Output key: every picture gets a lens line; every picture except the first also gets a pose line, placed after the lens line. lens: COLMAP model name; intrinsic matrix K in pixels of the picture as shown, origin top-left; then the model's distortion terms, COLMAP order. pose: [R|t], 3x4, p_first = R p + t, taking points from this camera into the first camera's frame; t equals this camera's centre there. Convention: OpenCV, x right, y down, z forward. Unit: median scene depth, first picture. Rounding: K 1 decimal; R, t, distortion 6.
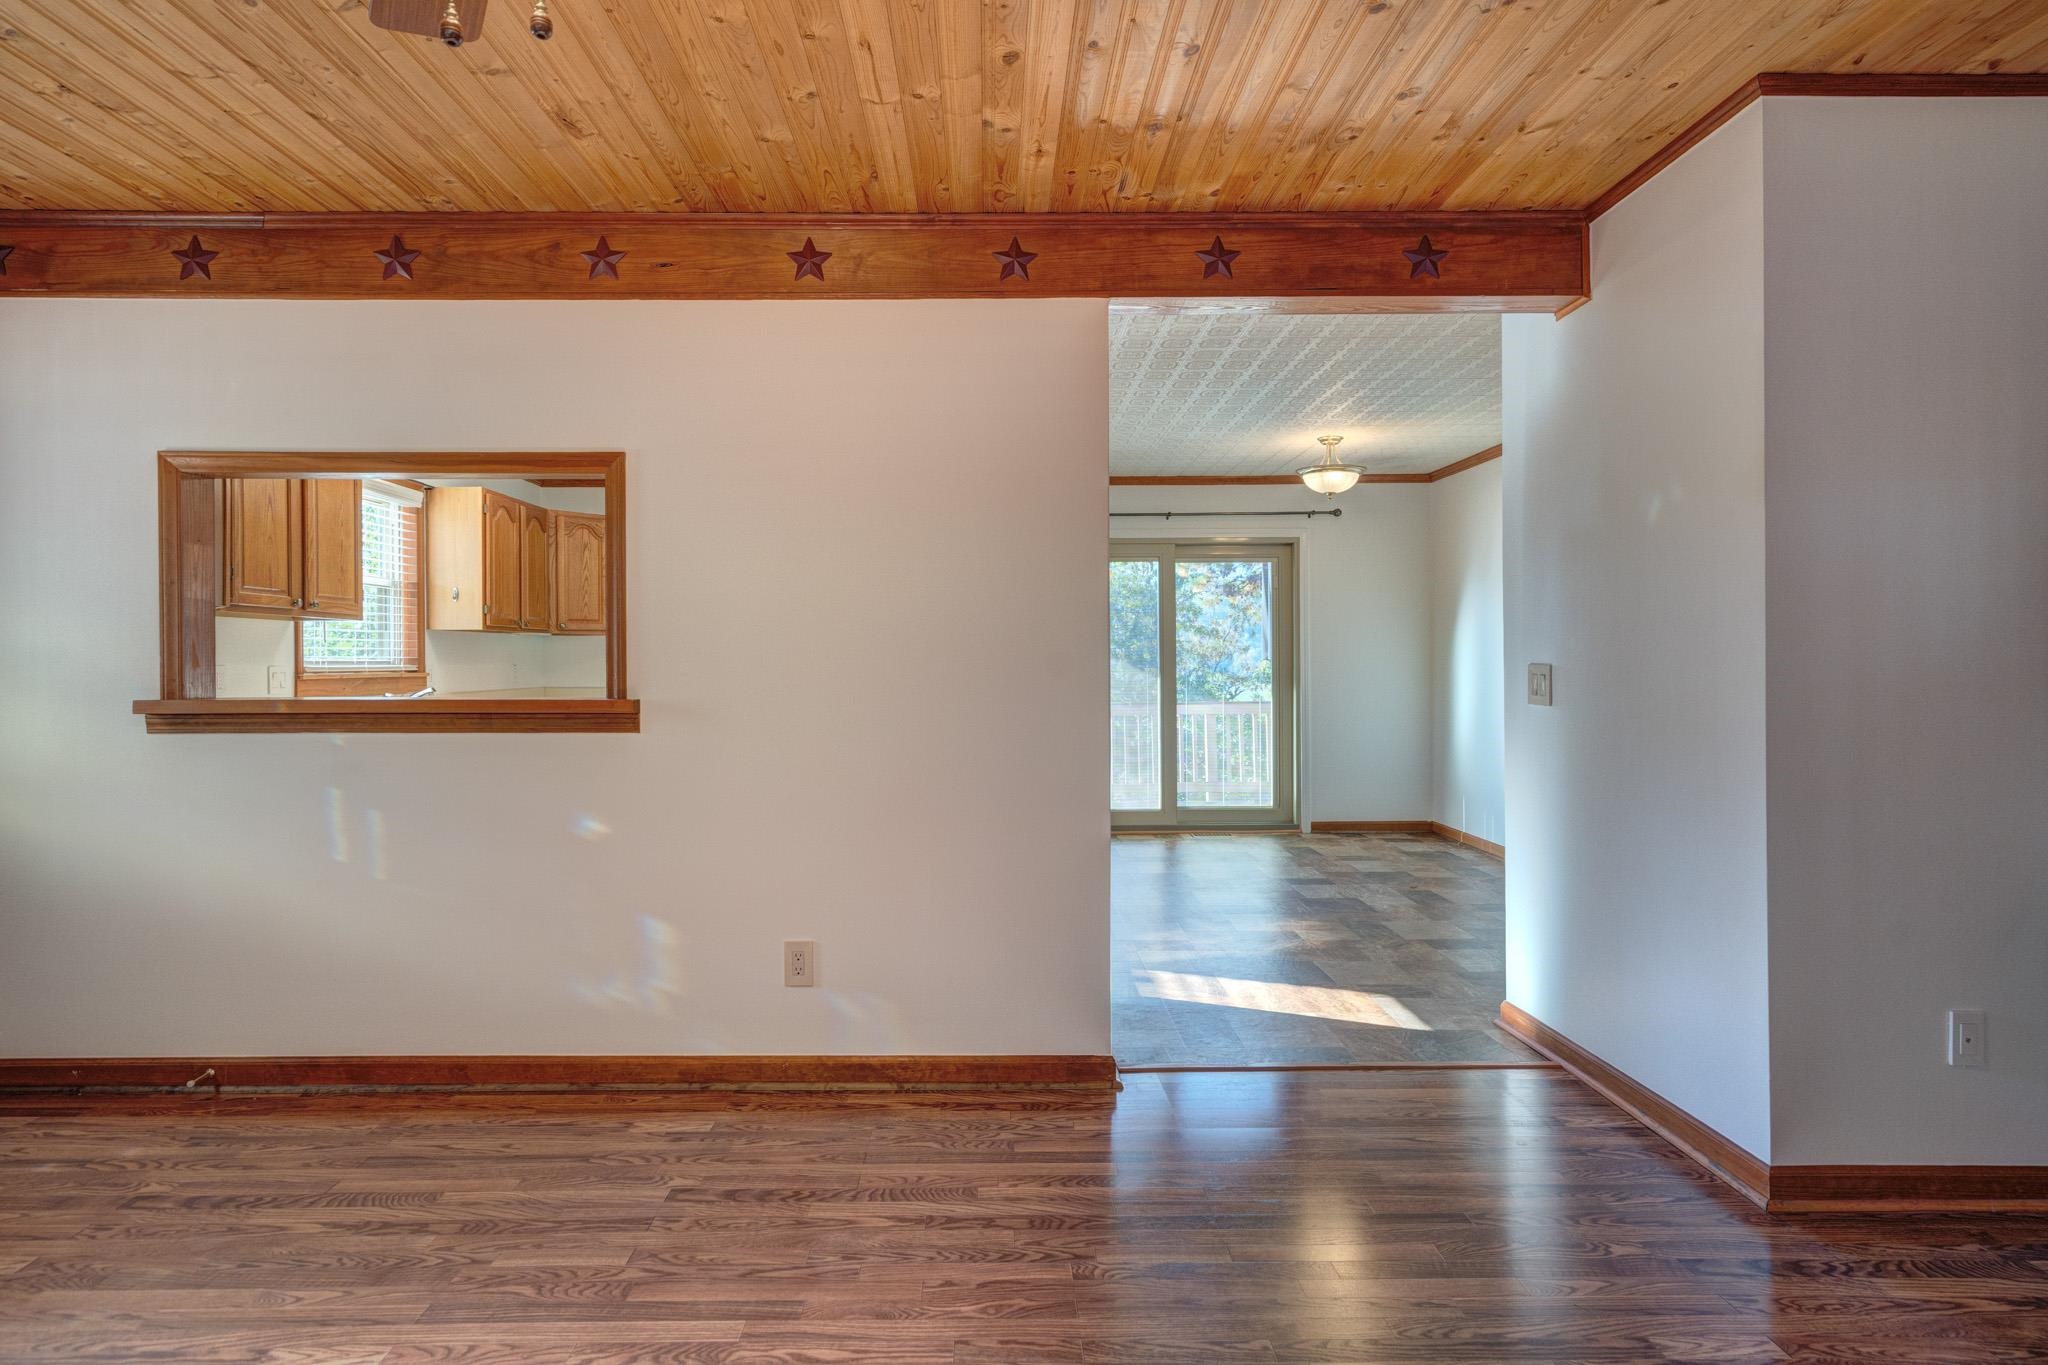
lens RADIAL K [[1061.5, 0, 975.4], [0, 1061.5, 662.9], [0, 0, 1]] dist [0.005060, 0.001491]
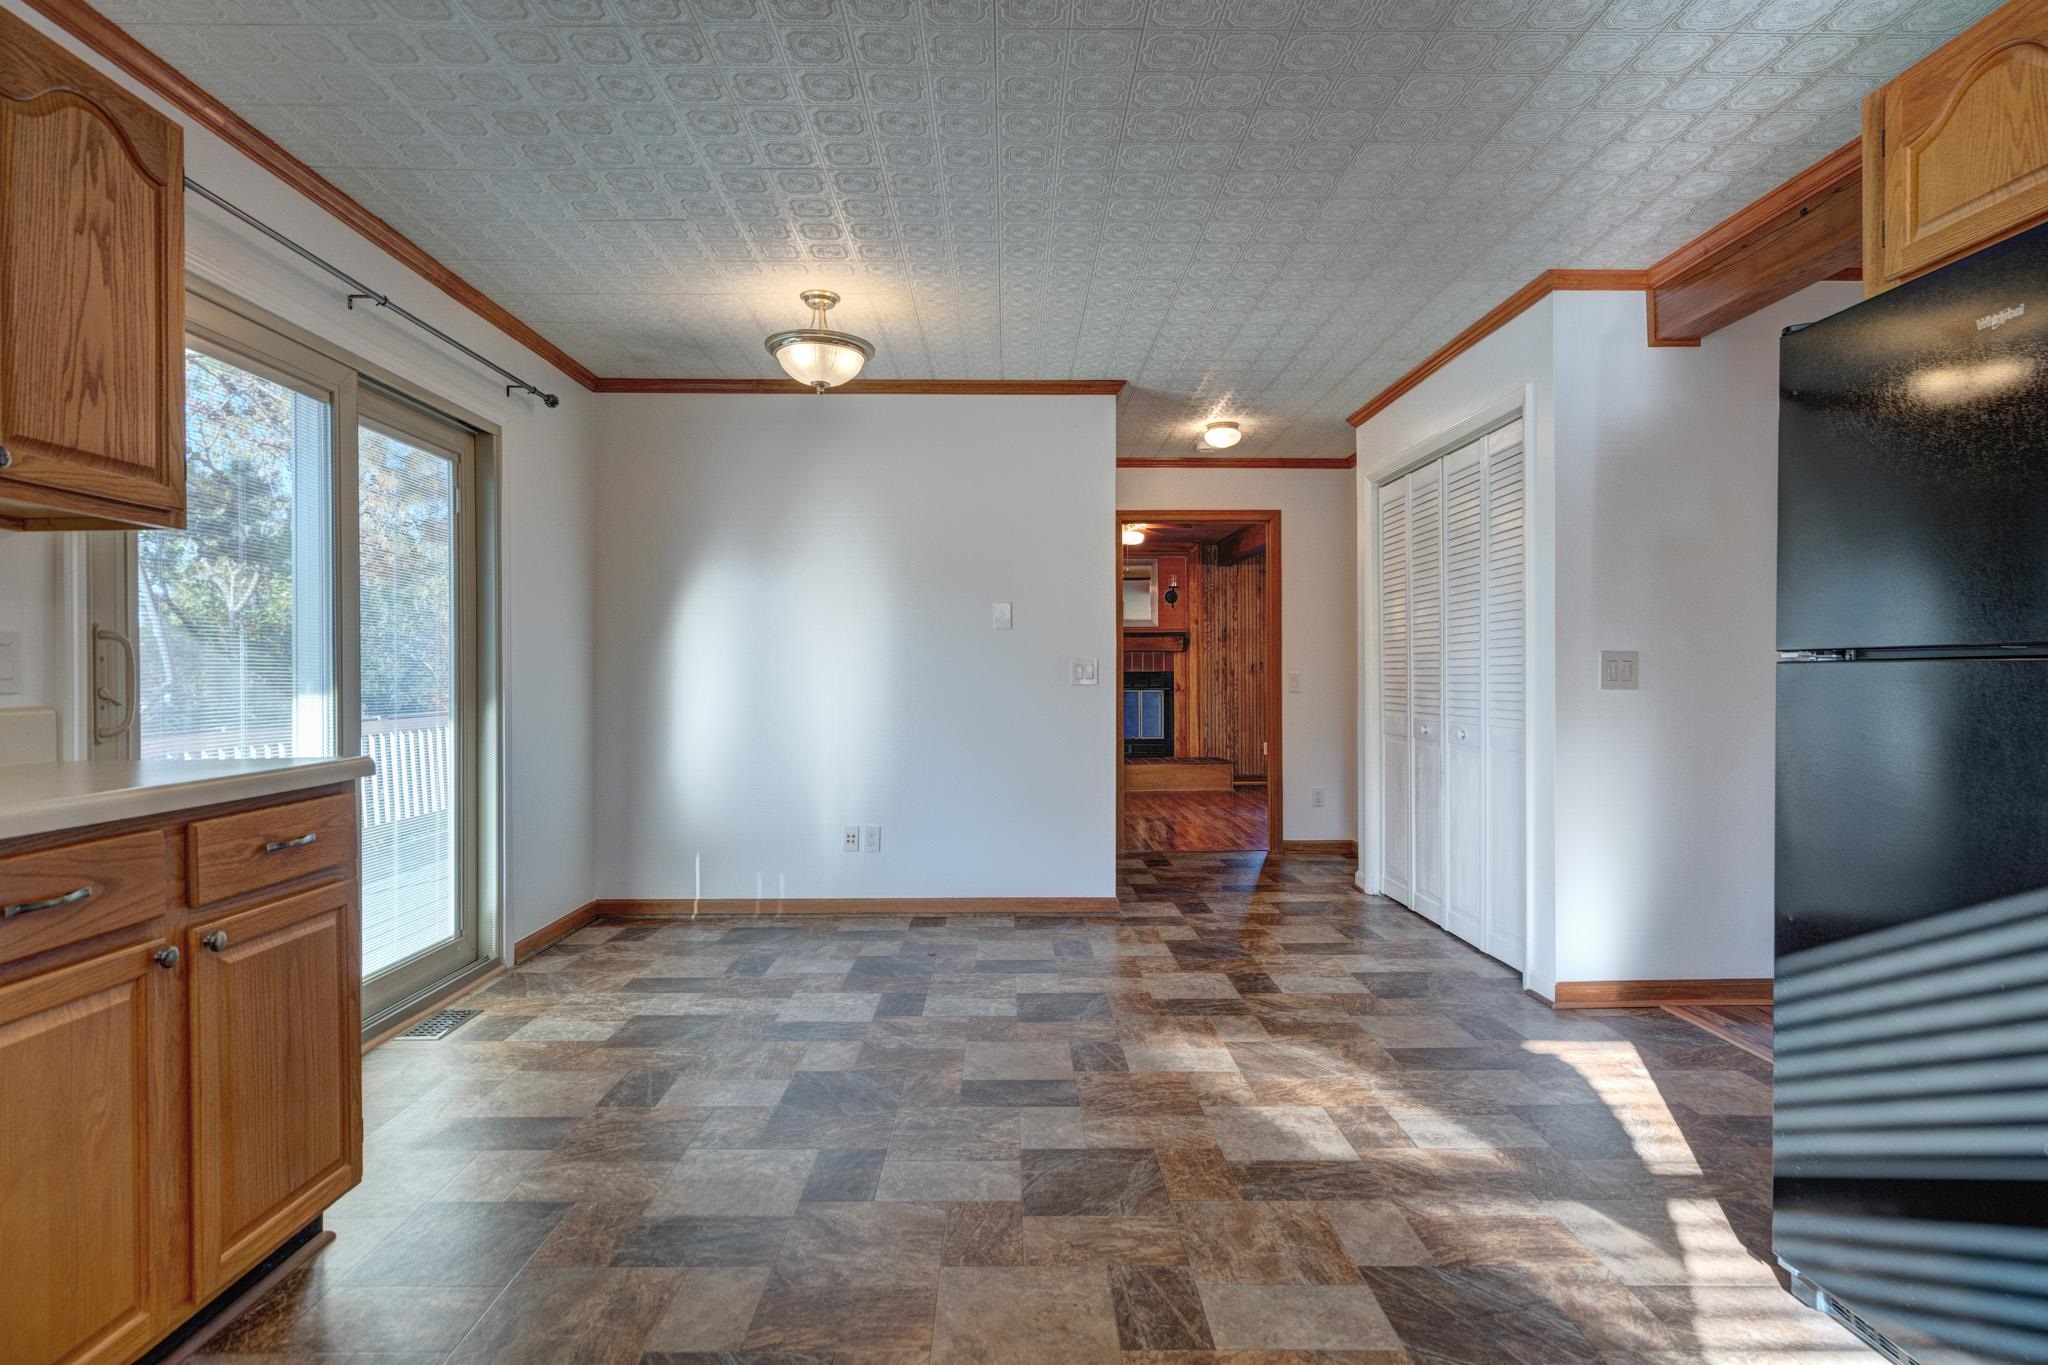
lens RADIAL K [[1077.9, 0, 1035.1], [0, 1077.9, 673.8], [0, 0, 1]] dist [0.003984, 0.001043]
pose [[-0.030724, 0.009523, 0.999483, -0.625857], [0.004357, 0.999946, -0.009393, 0.036083], [-0.999518, 0.004067, -0.030764, 1.825139]]
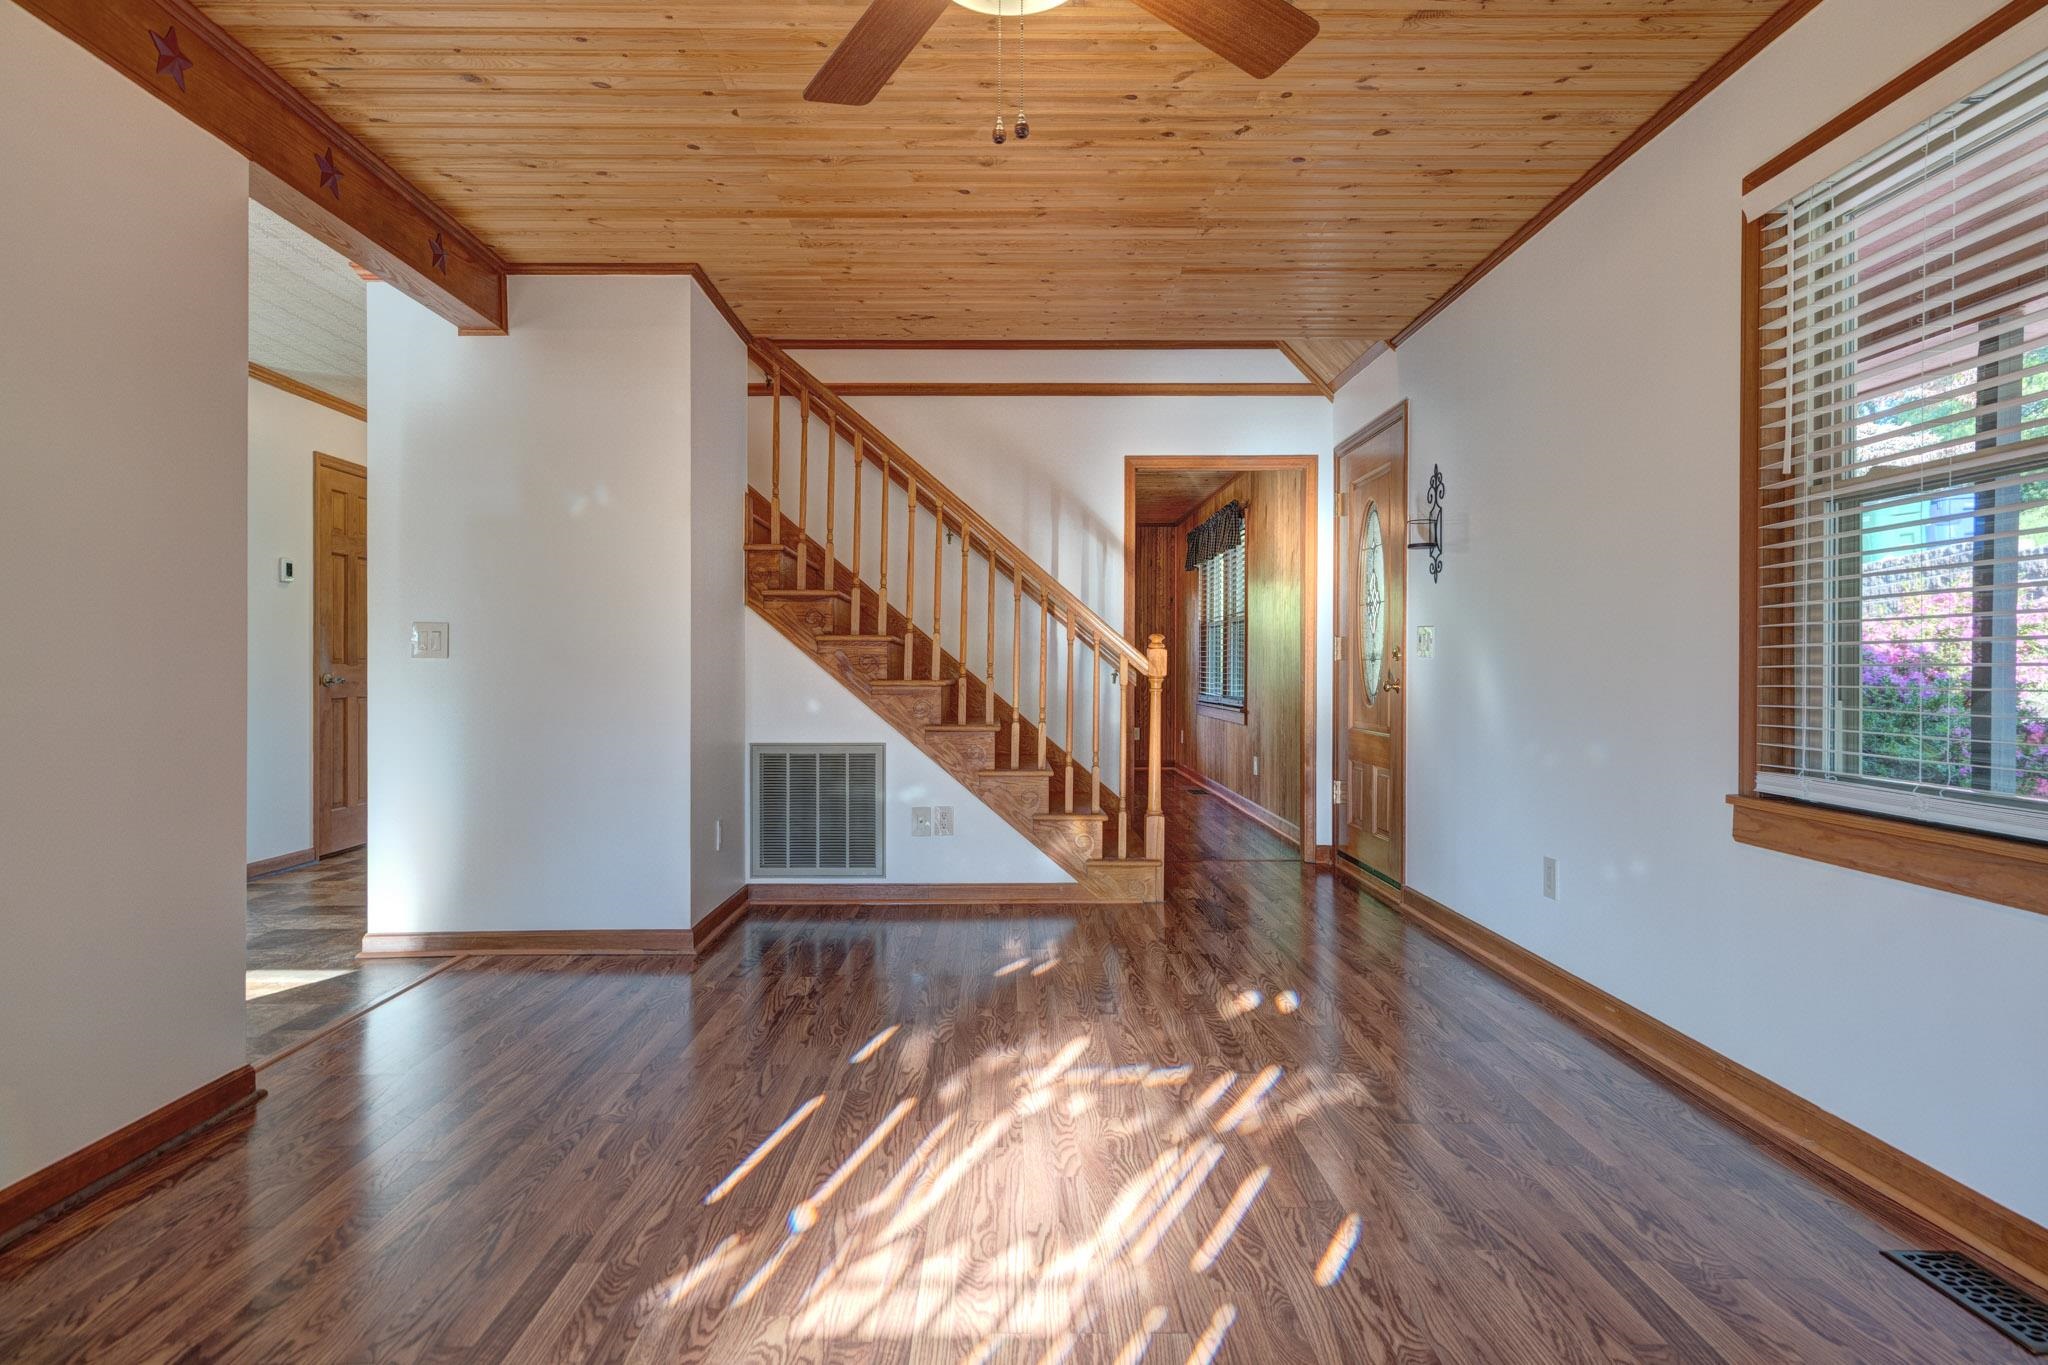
lens RADIAL K [[1144.9, 0, 1025.9], [0, 1144.9, 675.1], [0, 0, 1]] dist [-0.000075, -0.000050]
pose [[-0.009904, -0.000256, 0.999951, -0.789667], [-0.001204, 0.999999, 0.000244, 0.061156], [-0.999950, -0.001201, -0.009905, 0.385817]]
